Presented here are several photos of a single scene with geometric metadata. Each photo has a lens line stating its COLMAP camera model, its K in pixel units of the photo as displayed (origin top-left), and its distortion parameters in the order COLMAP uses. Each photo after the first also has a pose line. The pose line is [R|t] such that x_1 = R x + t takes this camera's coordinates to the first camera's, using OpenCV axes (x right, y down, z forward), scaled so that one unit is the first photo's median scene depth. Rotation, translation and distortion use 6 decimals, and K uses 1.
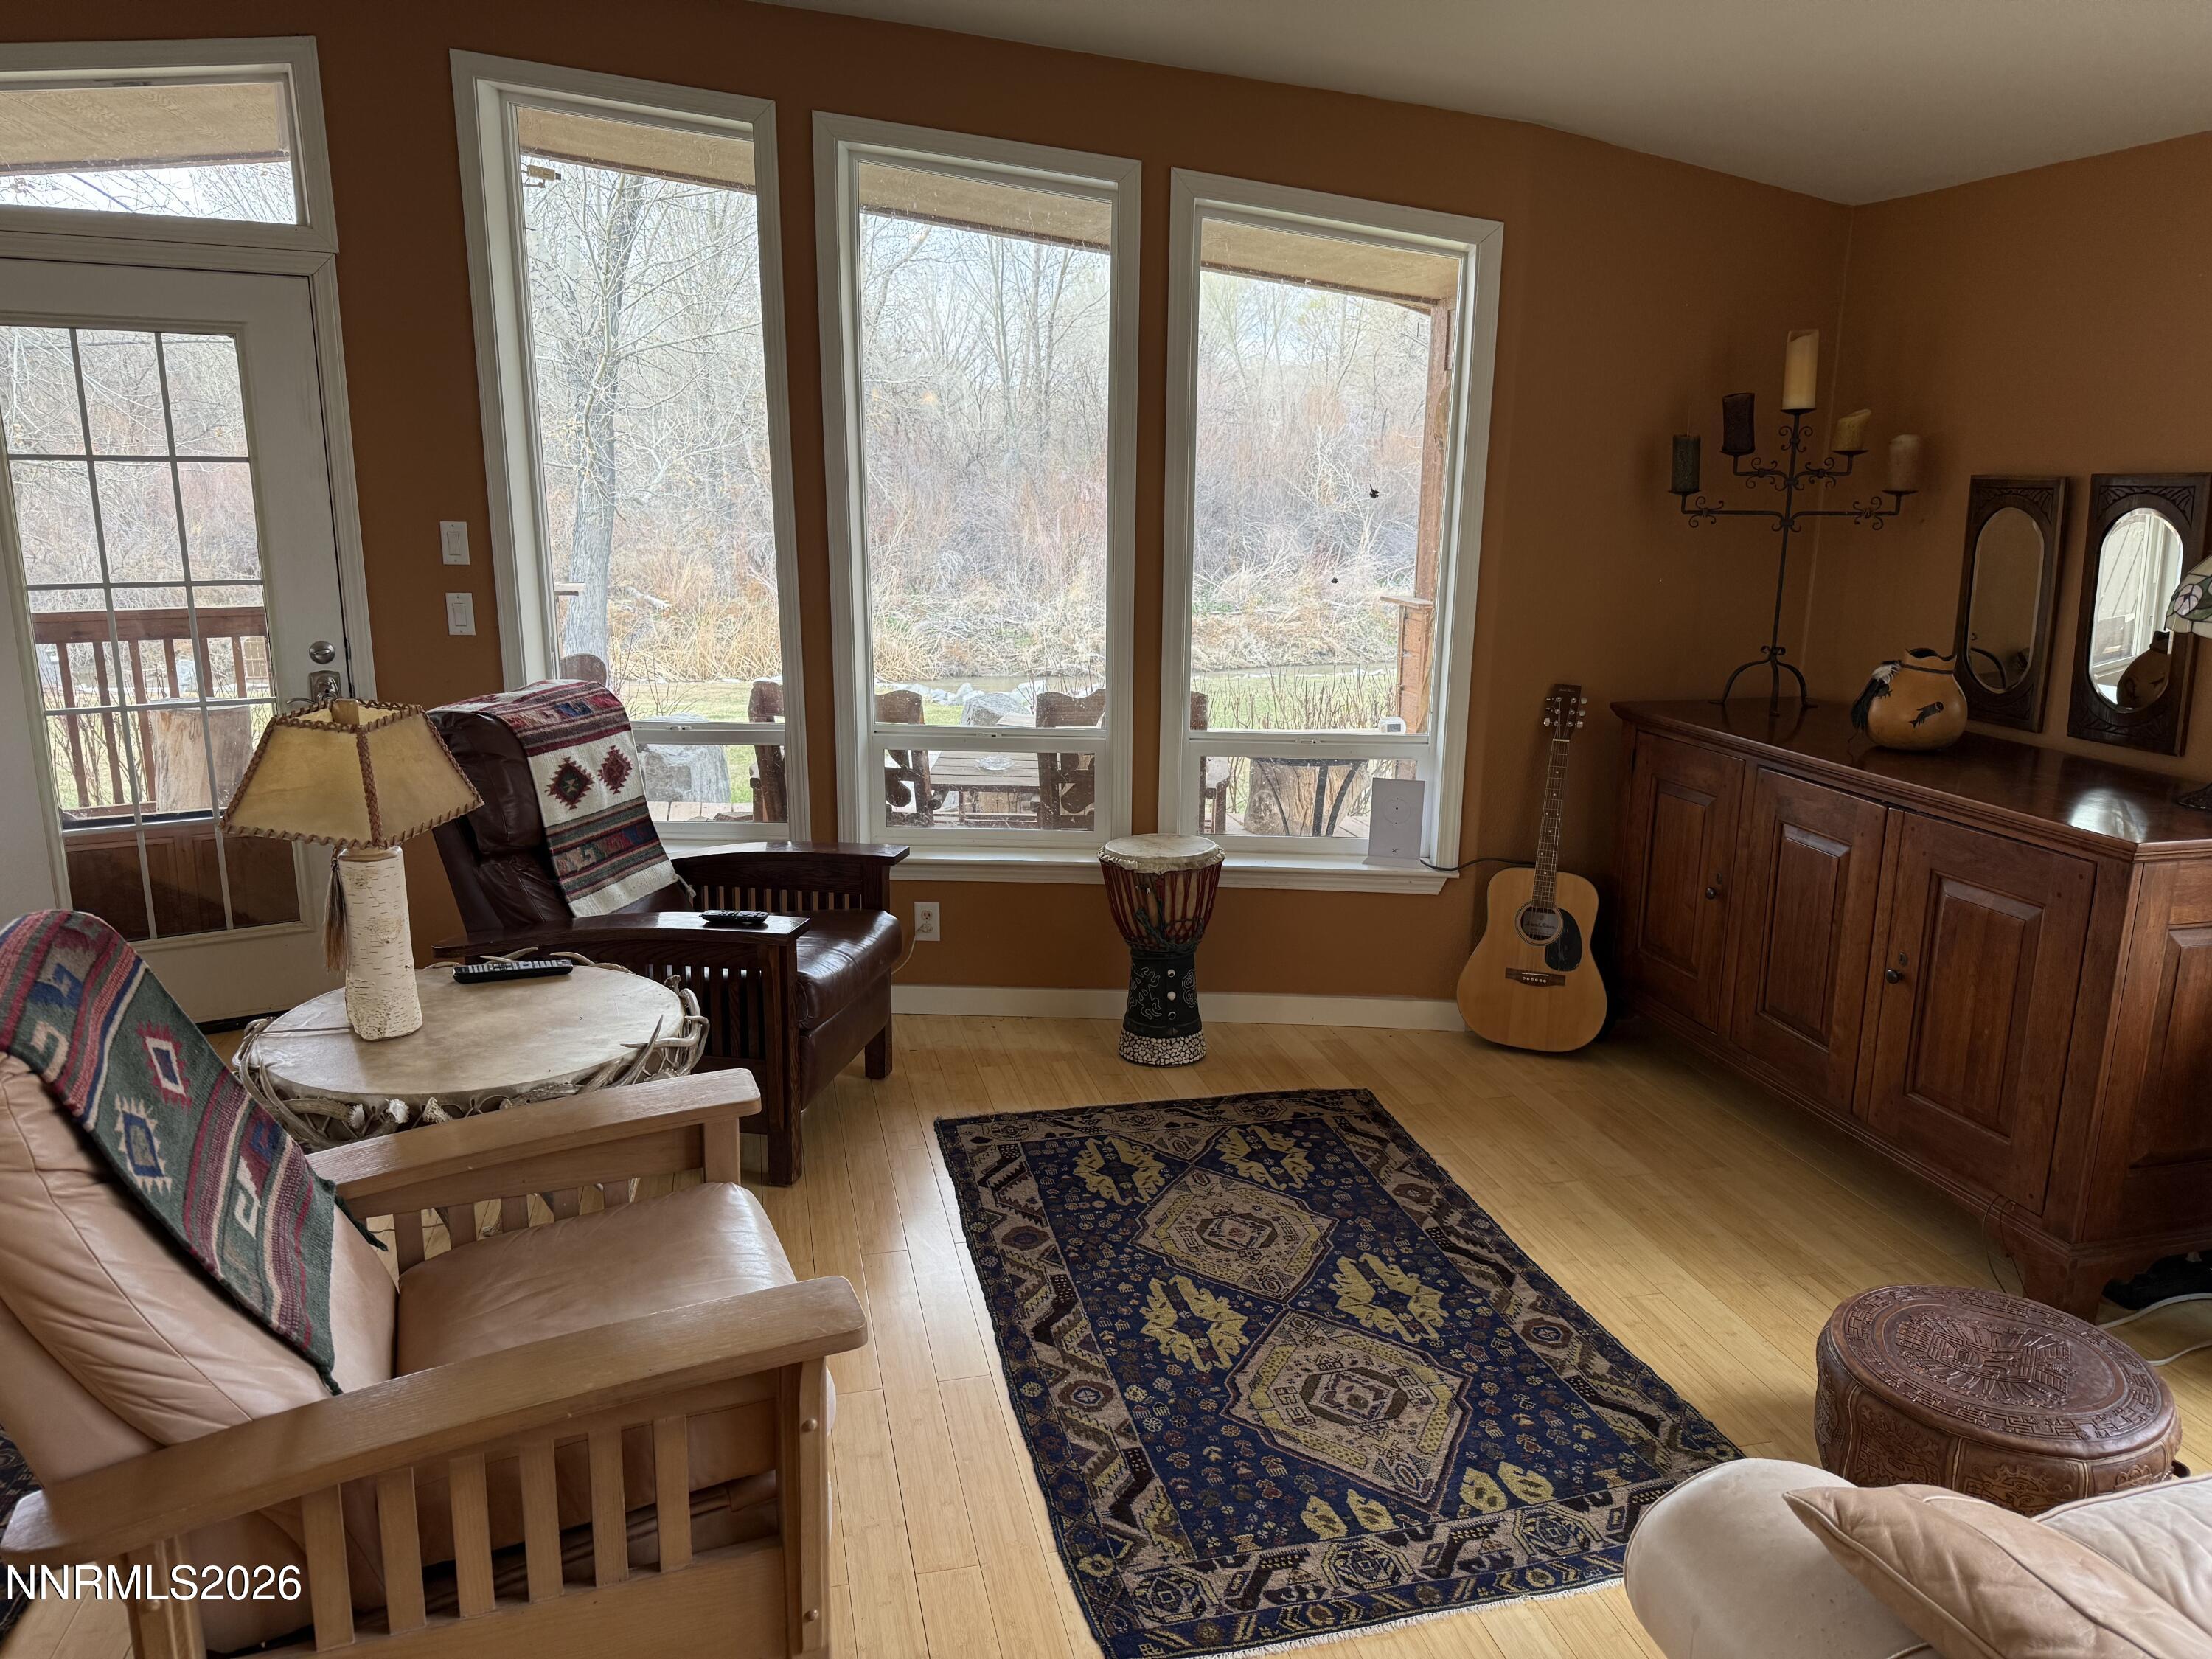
lens RADIAL K [[1553.9, 0, 1115.1], [0, 1553.9, 844.7], [0, 0, 1]] dist [0.020221, -0.015326]
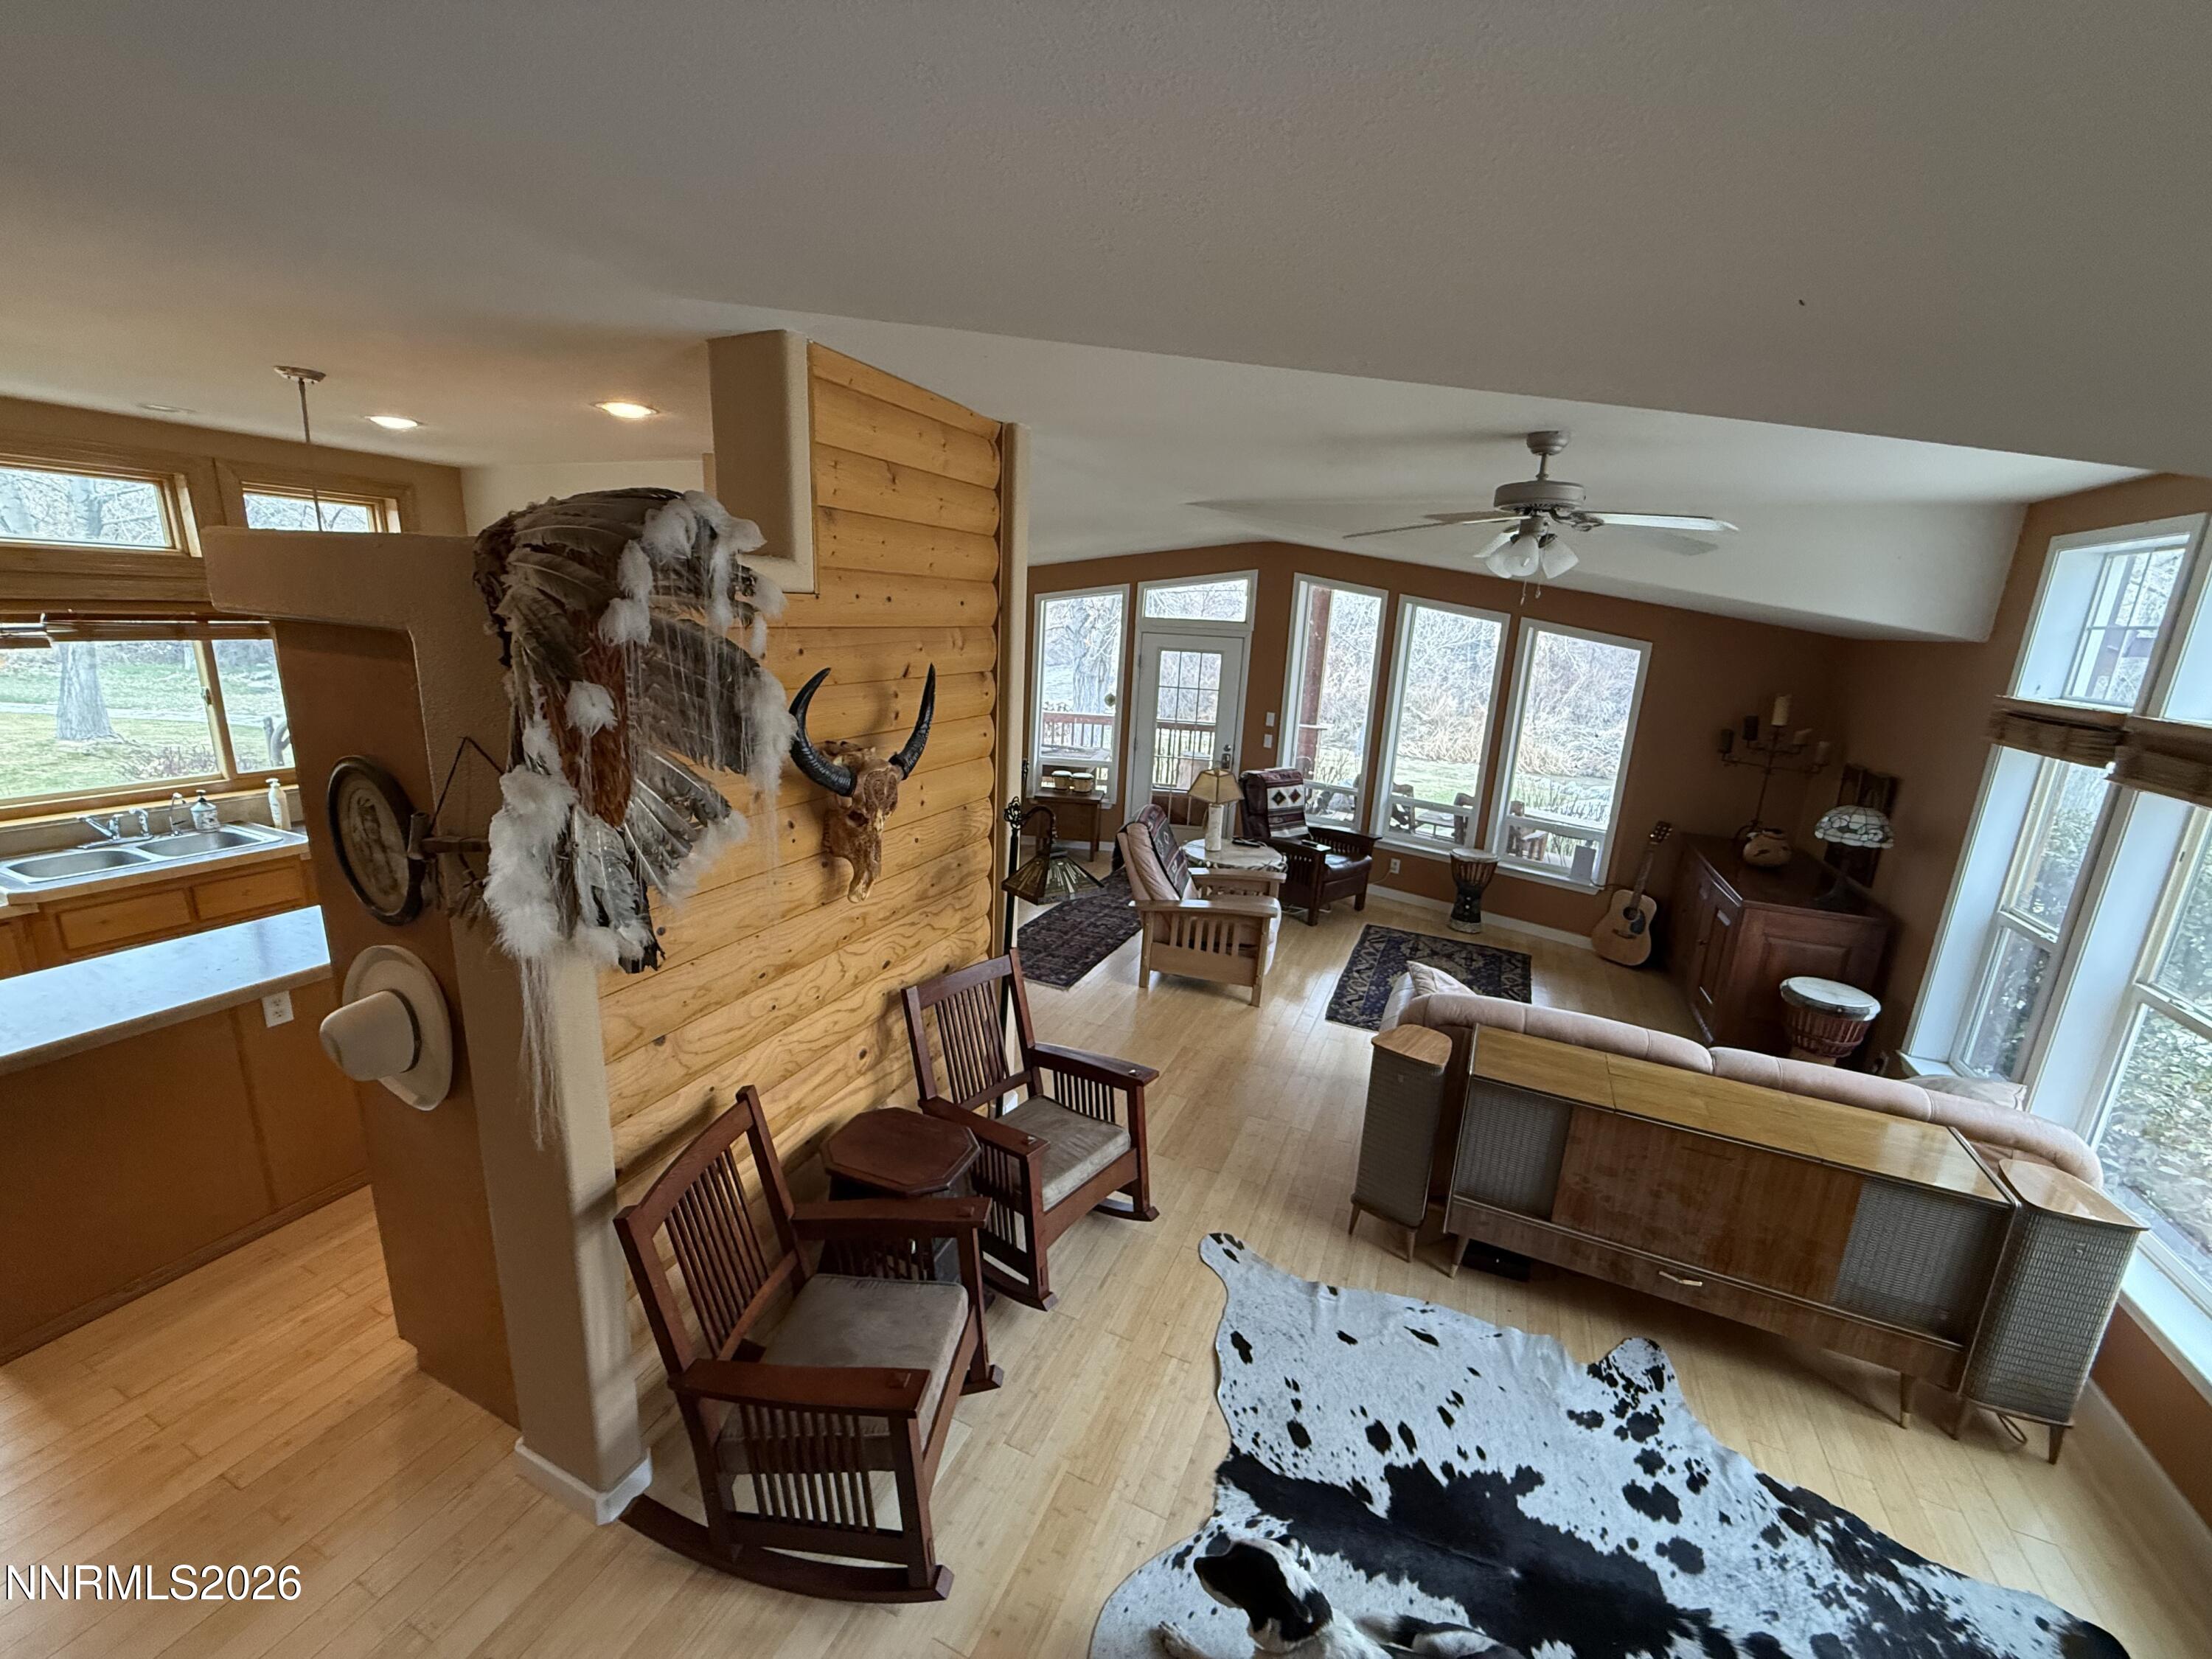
lens RADIAL K [[879.7, 0, 1100.8], [0, 879.7, 831.1], [0, 0, 1]] dist [0.007269, -0.000282]
pose [[0.790153, 0.178192, -0.586435, 0.433404], [-0.185643, 0.981440, 0.048085, 0.010531], [0.584119, 0.070873, 0.808568, -0.696230]]
